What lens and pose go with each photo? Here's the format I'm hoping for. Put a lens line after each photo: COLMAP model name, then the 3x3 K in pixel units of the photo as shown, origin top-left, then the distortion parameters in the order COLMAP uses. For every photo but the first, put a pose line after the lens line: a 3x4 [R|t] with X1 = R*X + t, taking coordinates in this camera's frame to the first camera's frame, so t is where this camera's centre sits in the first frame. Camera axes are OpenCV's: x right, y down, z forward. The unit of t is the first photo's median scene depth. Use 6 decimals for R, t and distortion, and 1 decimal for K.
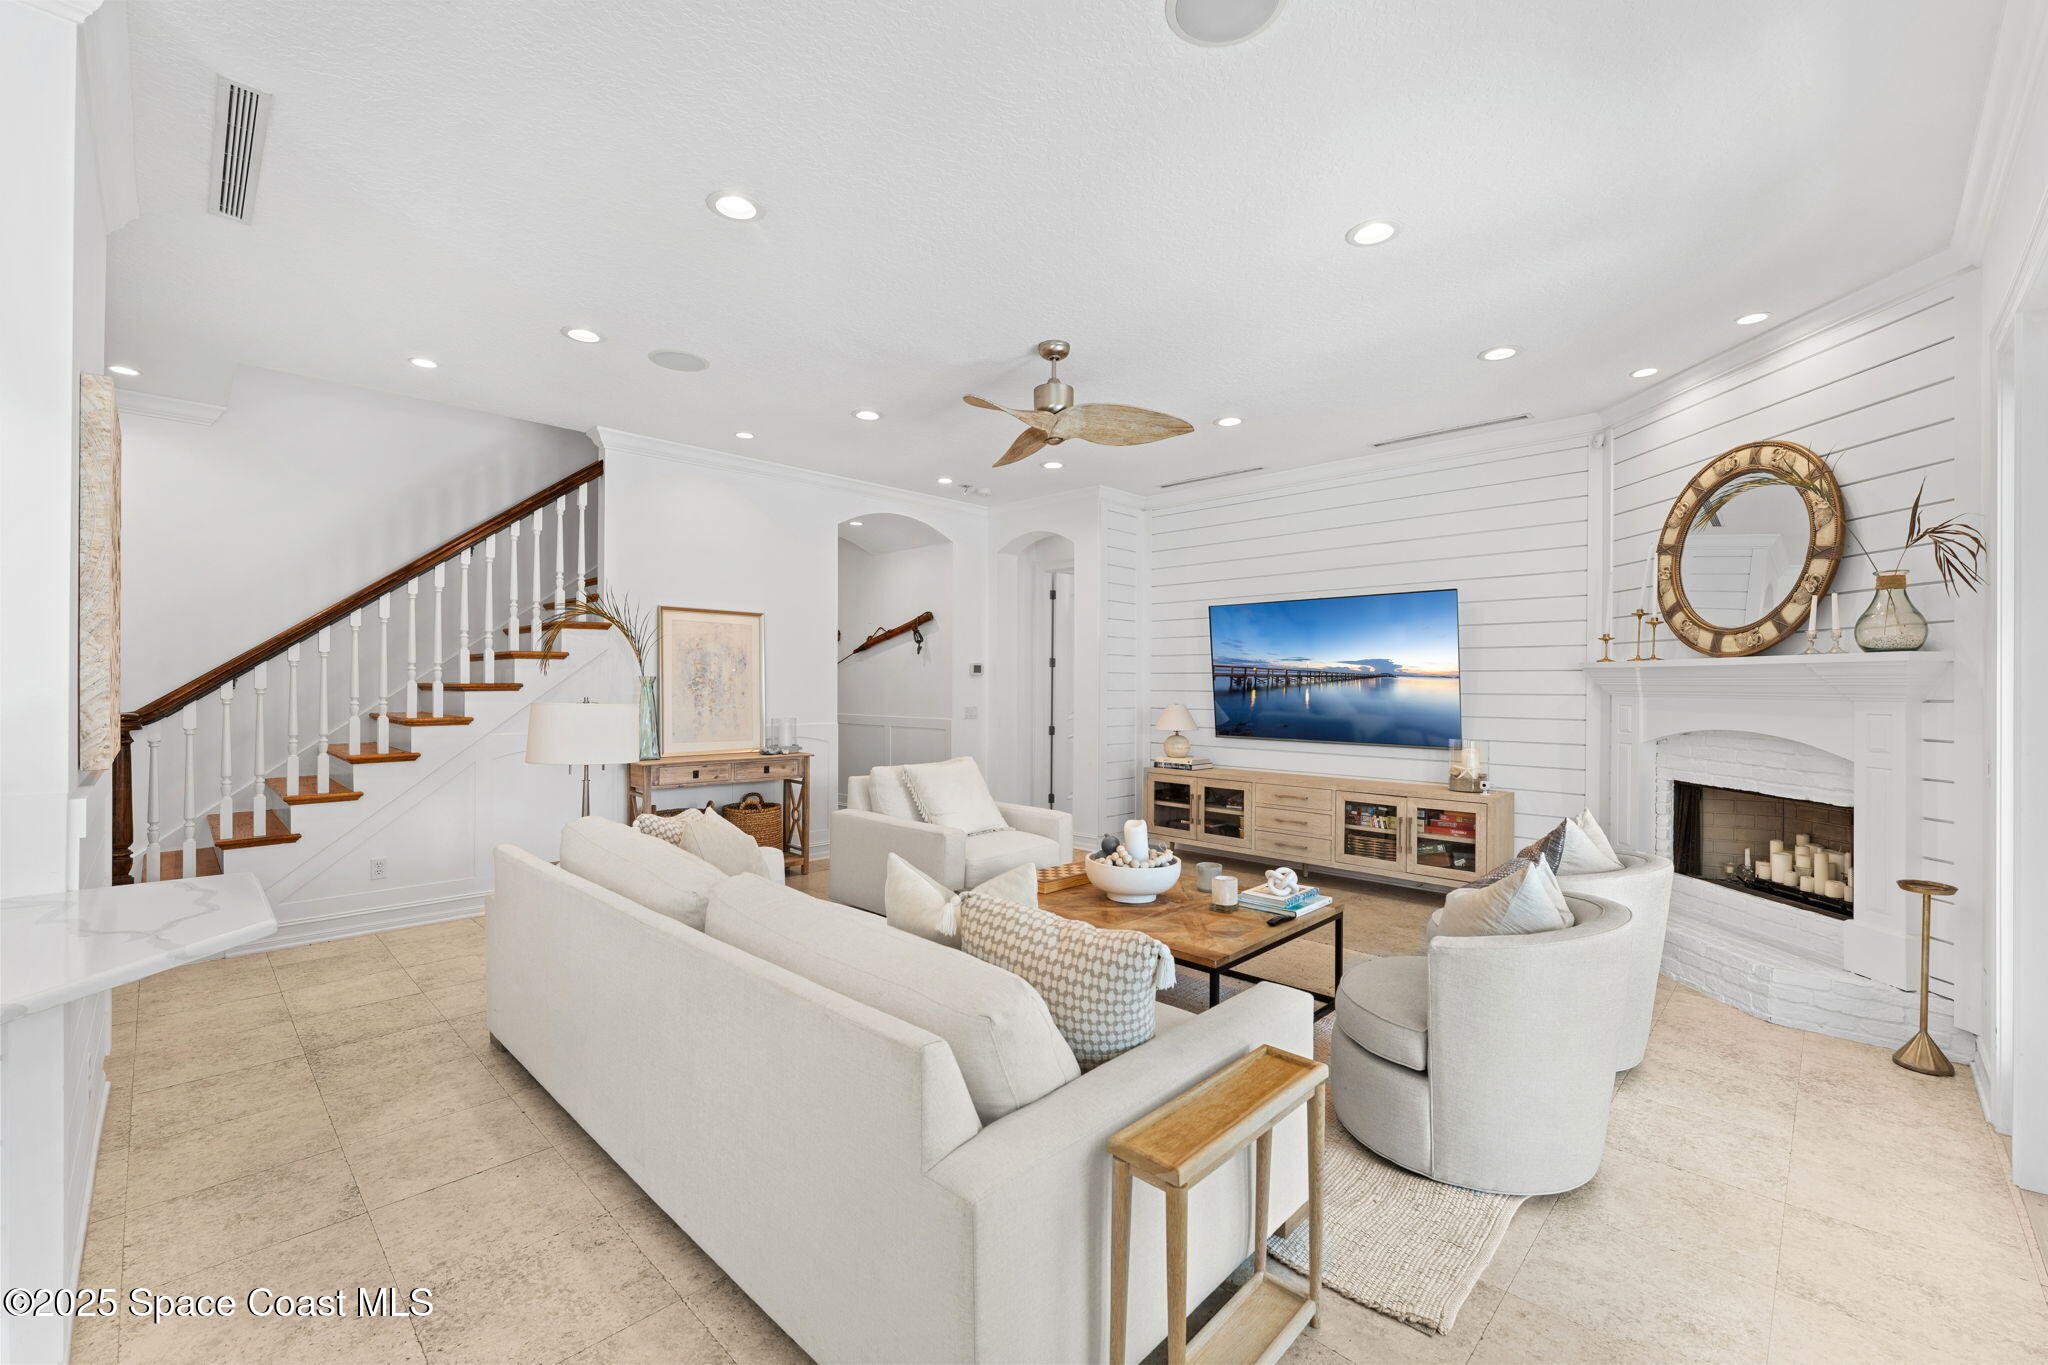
lens RADIAL K [[840.0, 0, 1022.4], [0, 840.0, 679.1], [0, 0, 1]] dist [-0.001177, -0.000003]
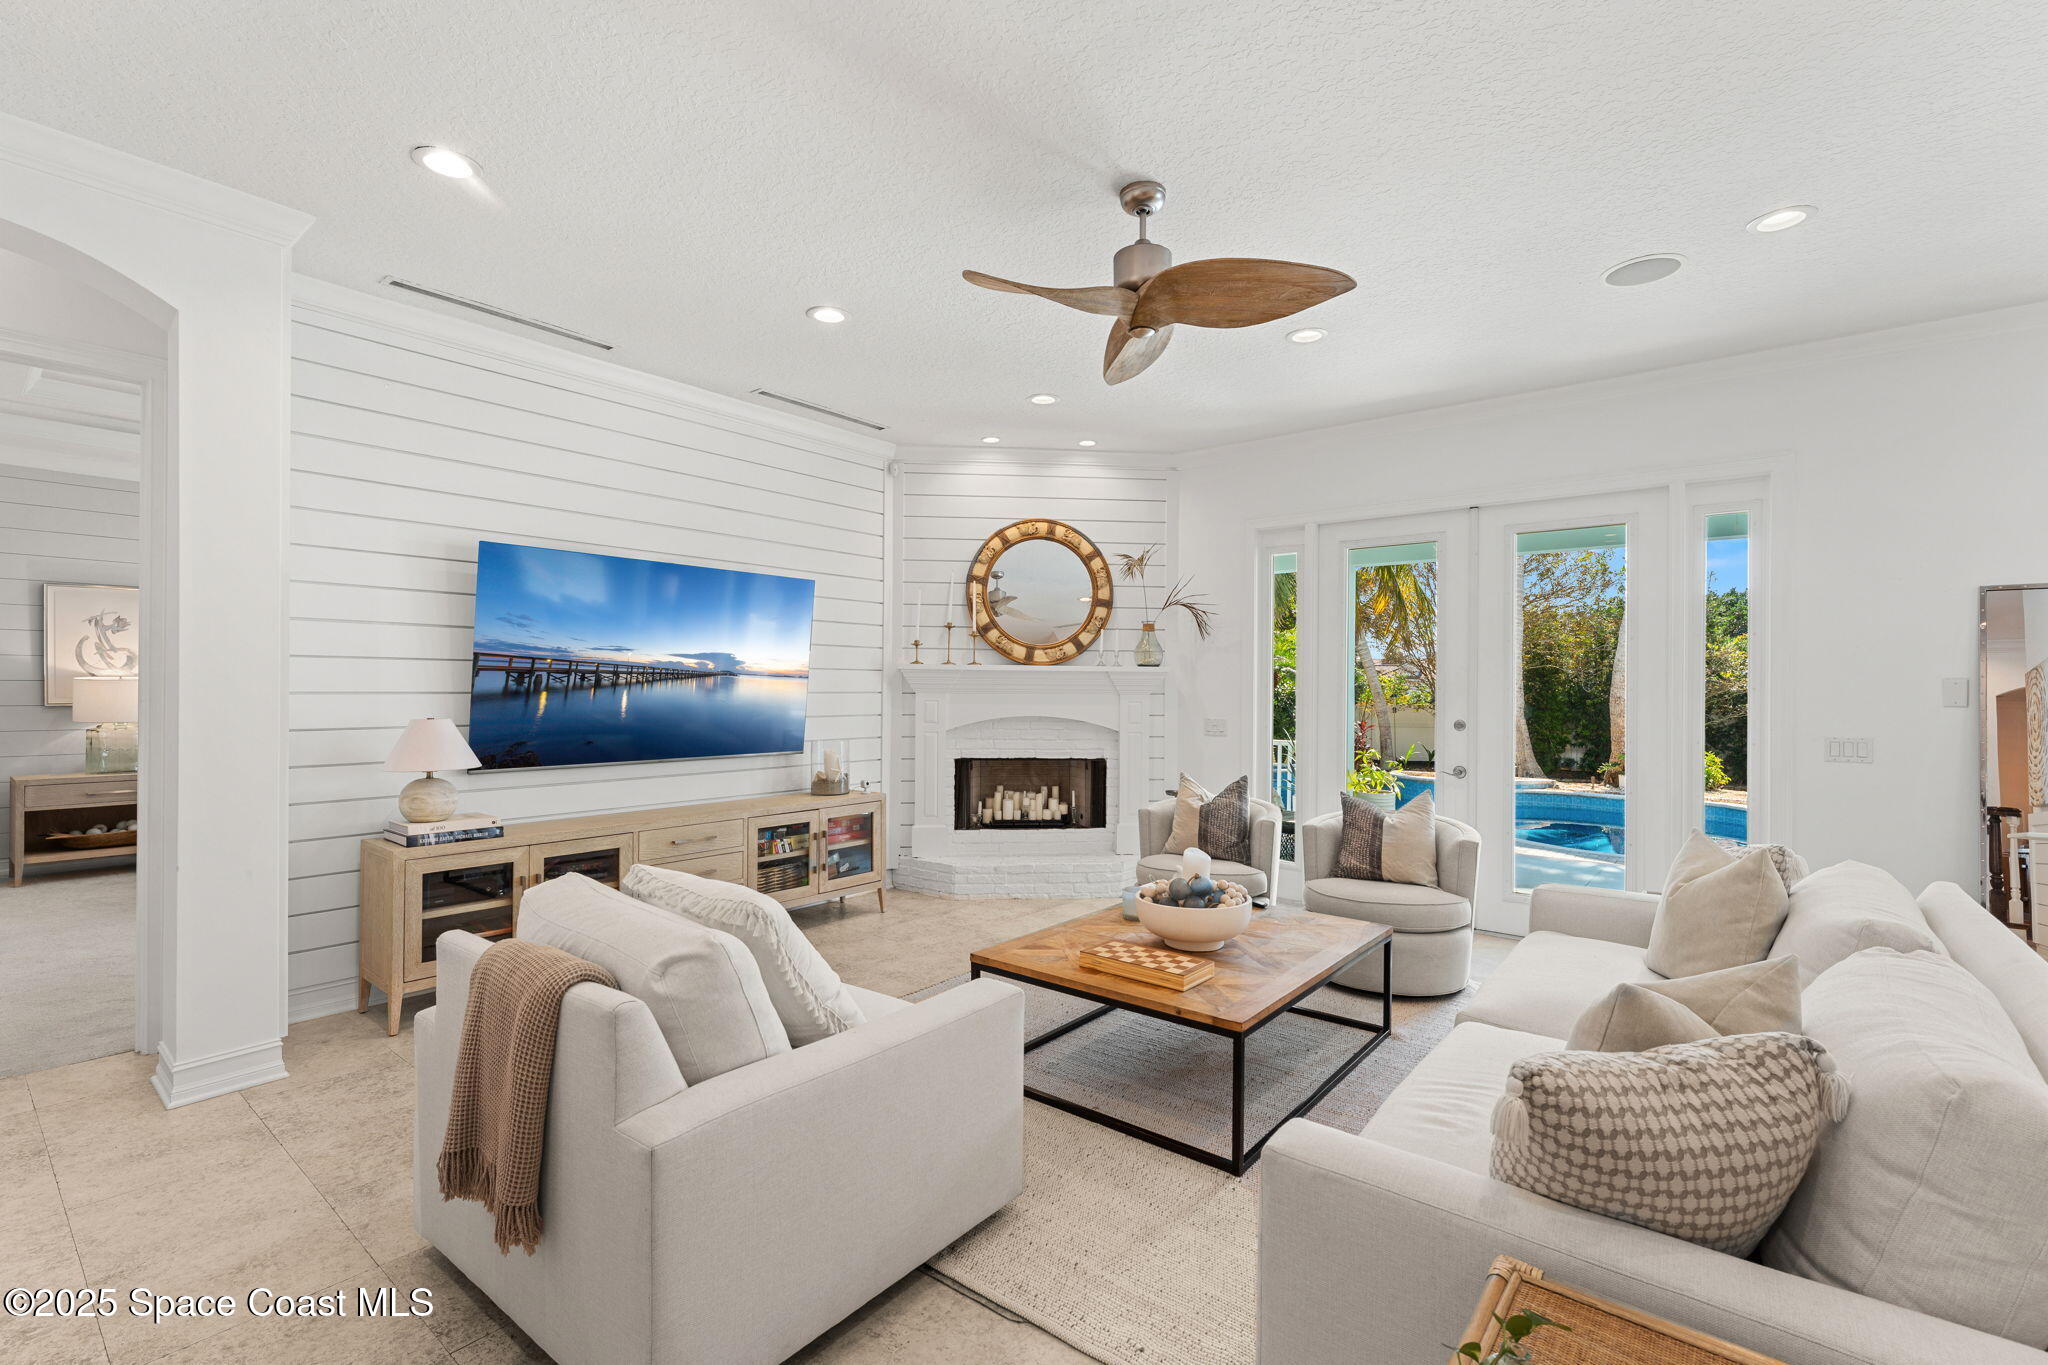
lens RADIAL K [[966.2, 0, 1036.9], [0, 966.2, 696.5], [0, 0, 1]] dist [0.012803, 0.000110]
pose [[-0.109447, -0.019100, 0.993809, -0.741258], [-0.010318, 0.999783, 0.018078, -0.002179], [-0.993939, -0.008275, -0.109621, 1.099521]]
